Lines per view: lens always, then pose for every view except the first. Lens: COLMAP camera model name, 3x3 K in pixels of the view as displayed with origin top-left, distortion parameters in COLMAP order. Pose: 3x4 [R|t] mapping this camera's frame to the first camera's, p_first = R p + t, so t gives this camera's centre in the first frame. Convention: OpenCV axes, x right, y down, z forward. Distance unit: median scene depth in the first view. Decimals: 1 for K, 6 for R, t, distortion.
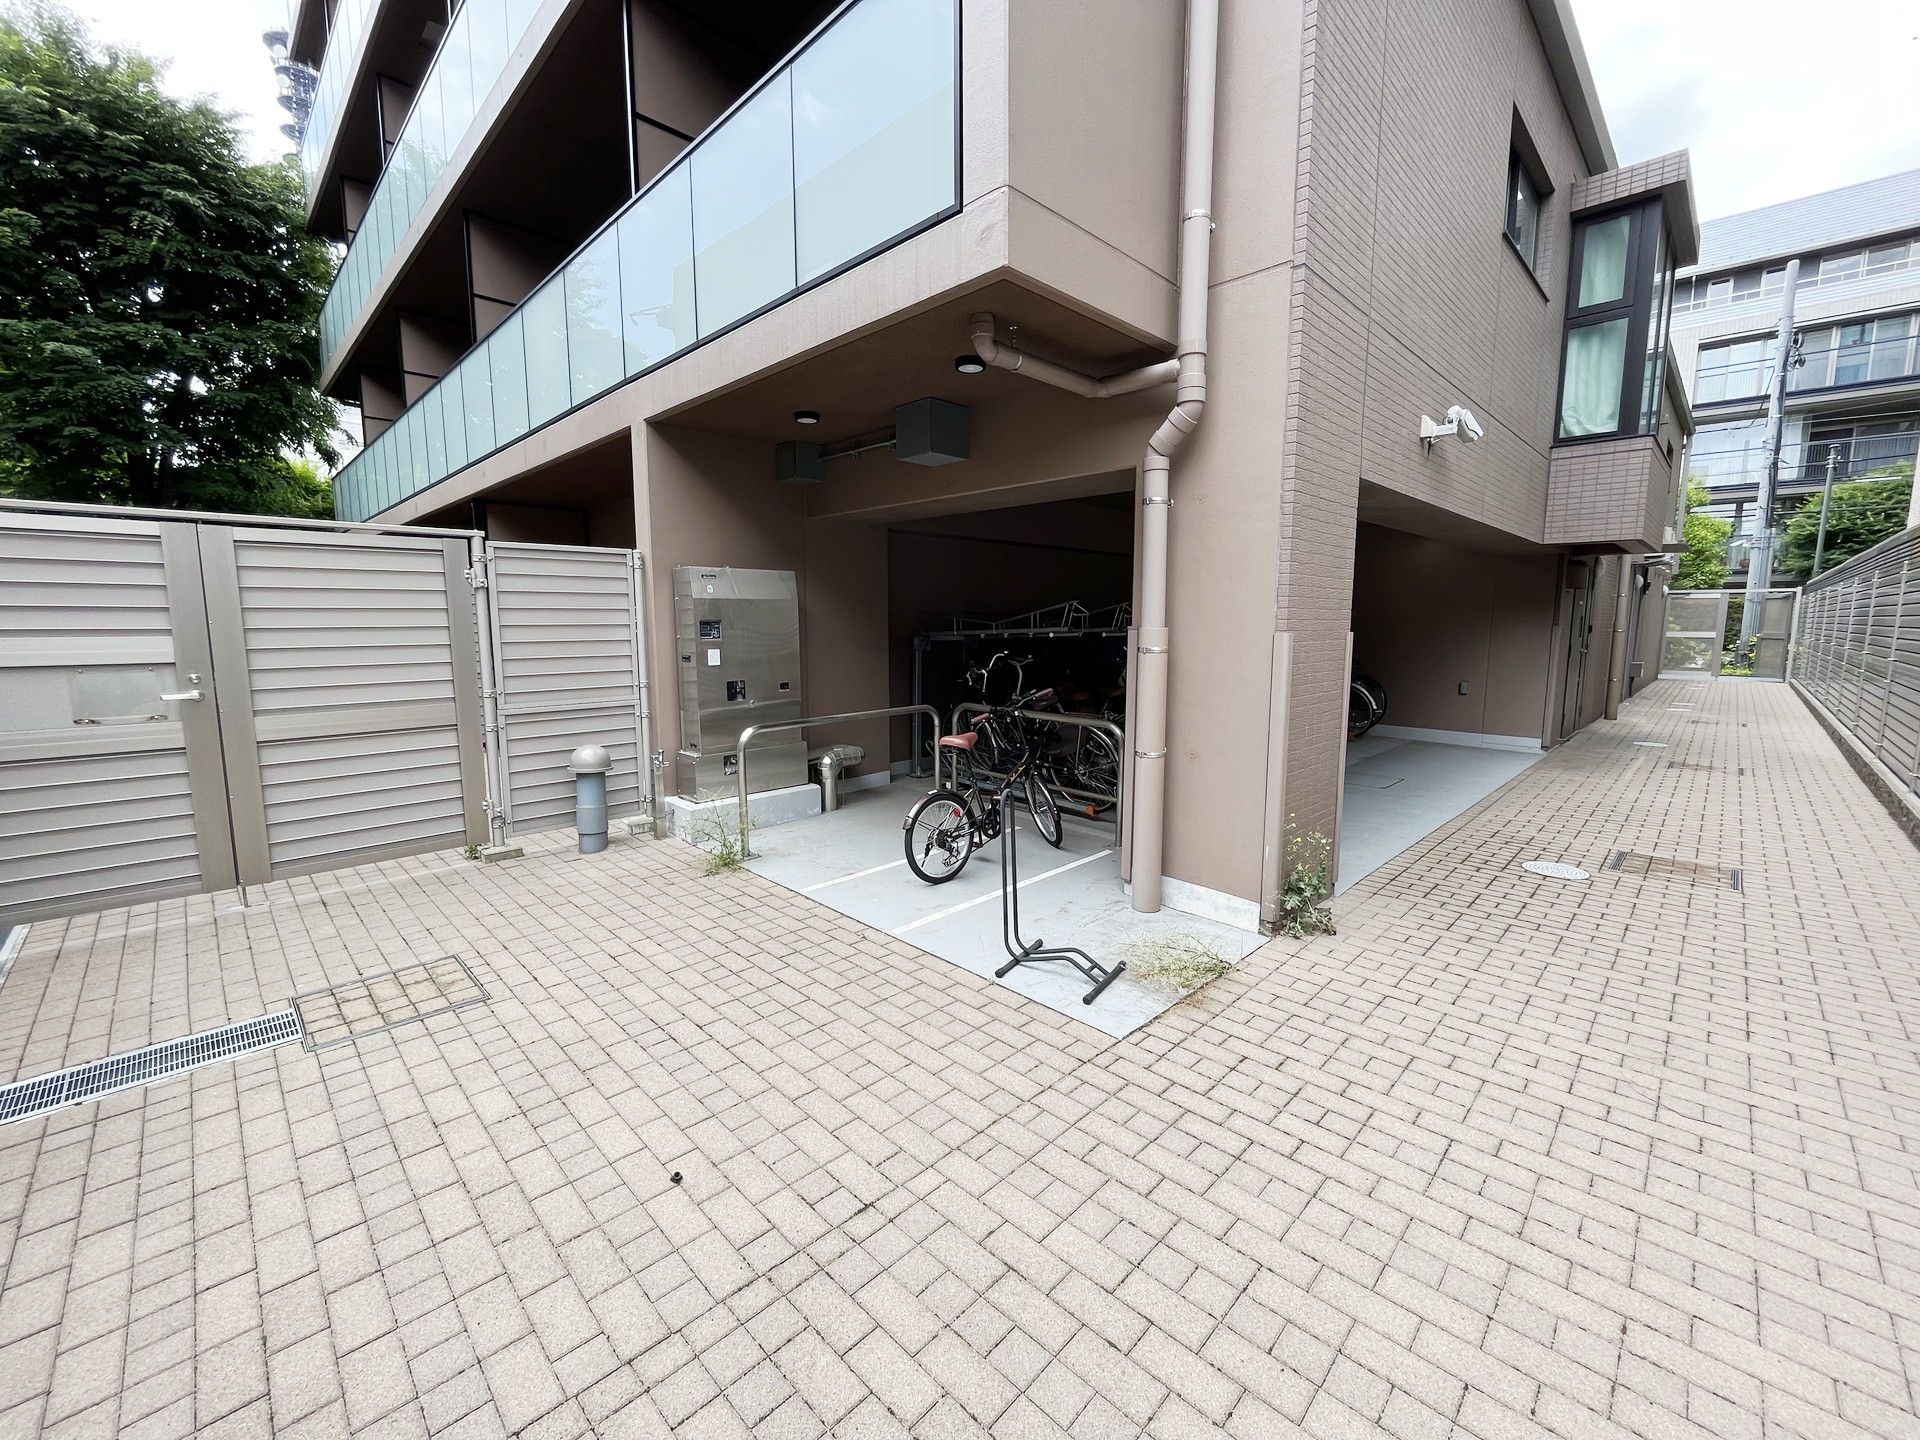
lens RADIAL K [[782.0, 0, 957.3], [0, 782.0, 715.7], [0, 0, 1]] dist [-0.004514, 0.000400]
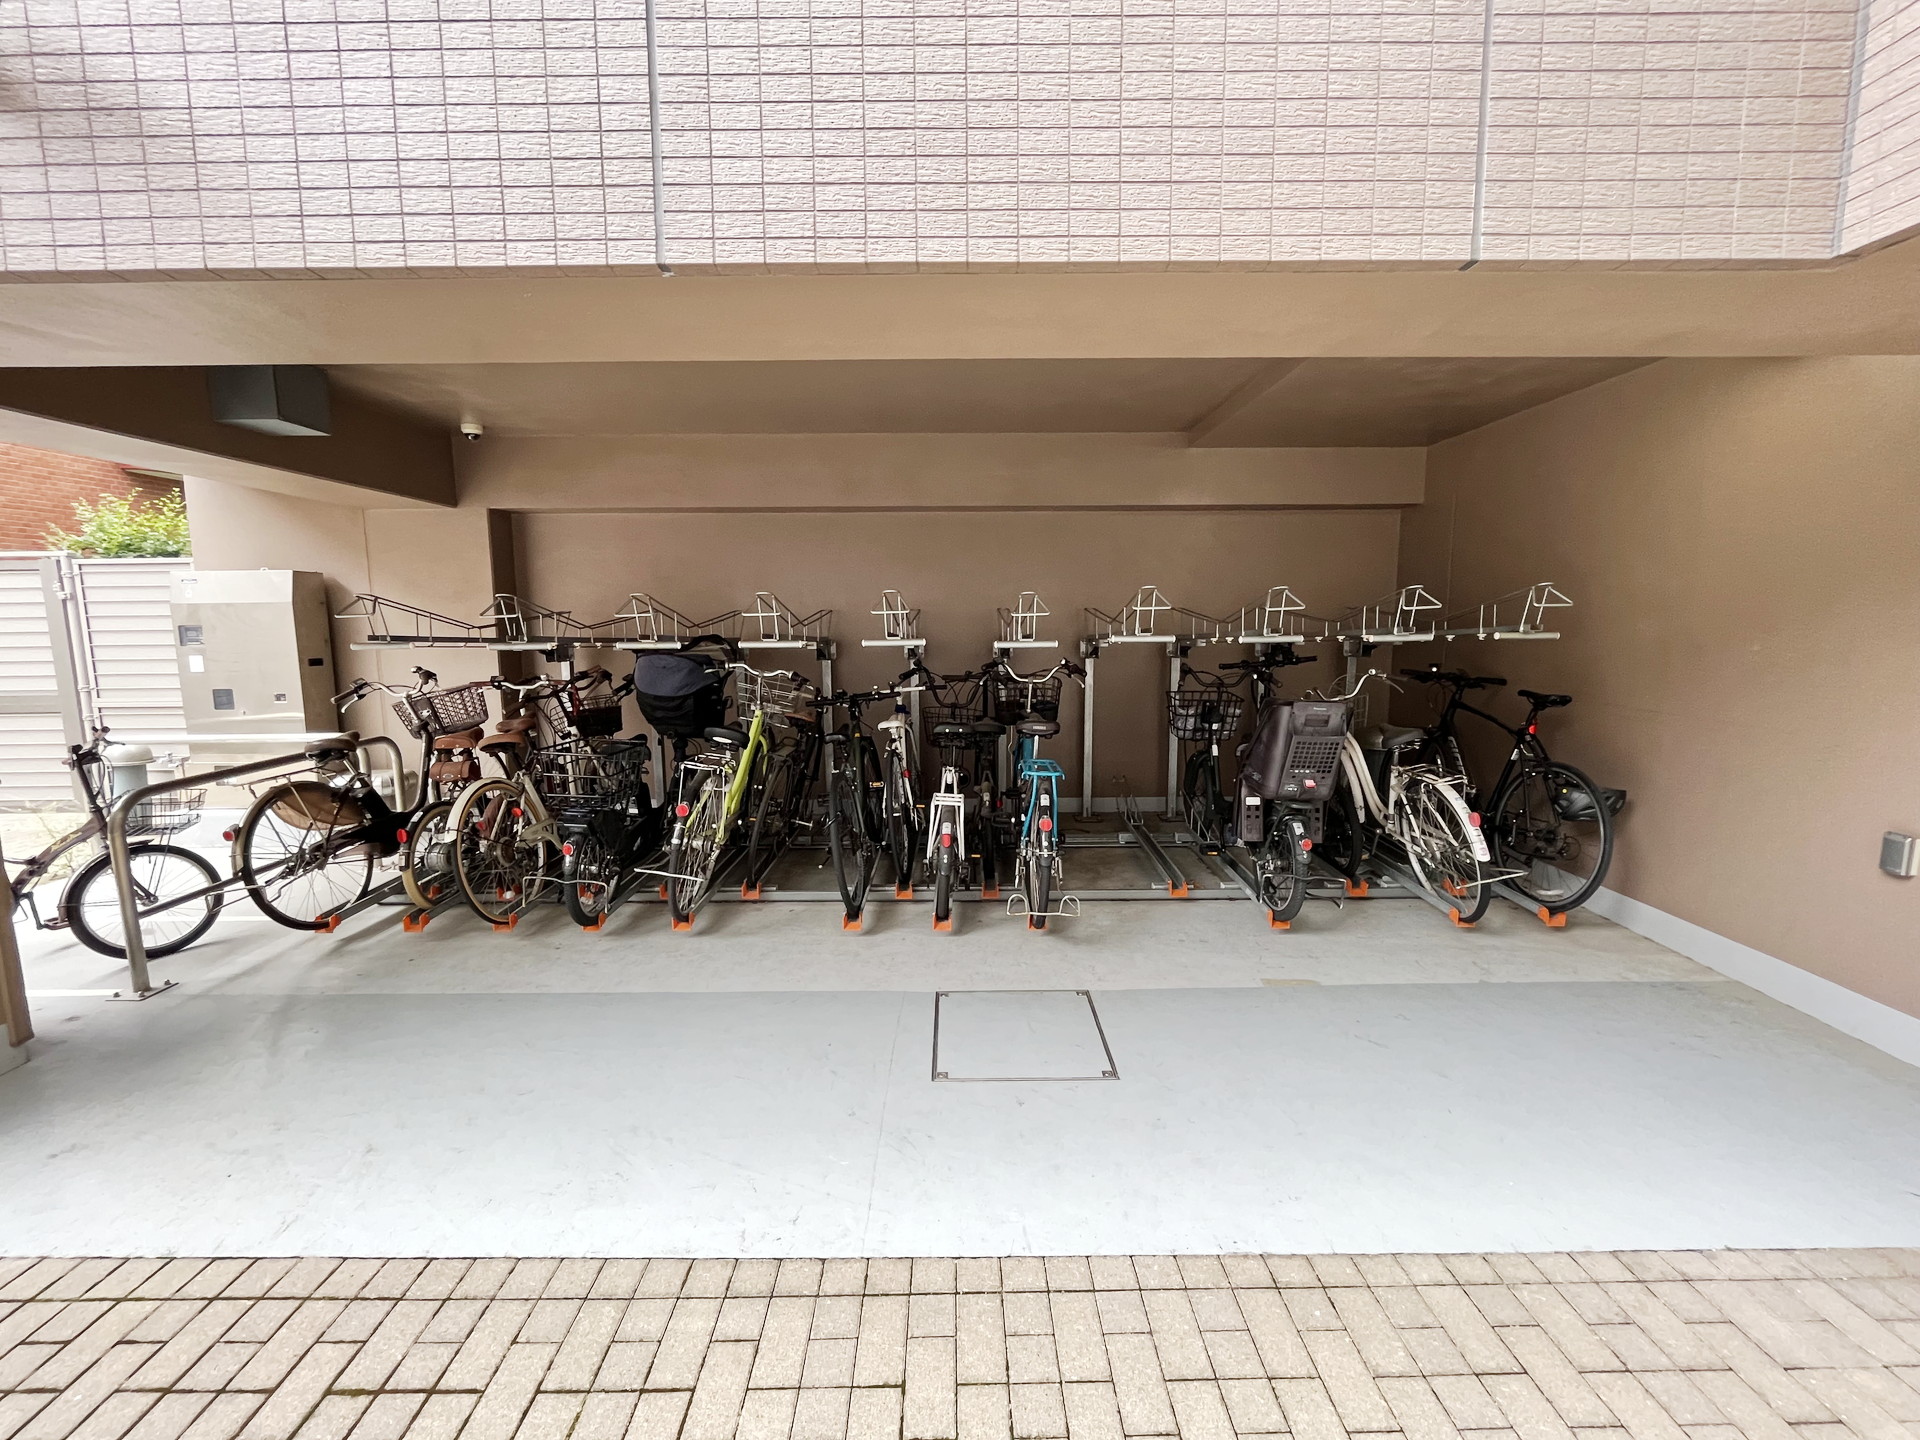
lens RADIAL K [[782.0, 0, 957.3], [0, 782.0, 715.7], [0, 0, 1]] dist [-0.004514, 0.000400]
pose [[0.711623, 0.089936, -0.696781, 1.055013], [-0.082390, 0.995612, 0.044361, -0.132584], [0.697714, 0.025839, 0.715911, 0.970182]]
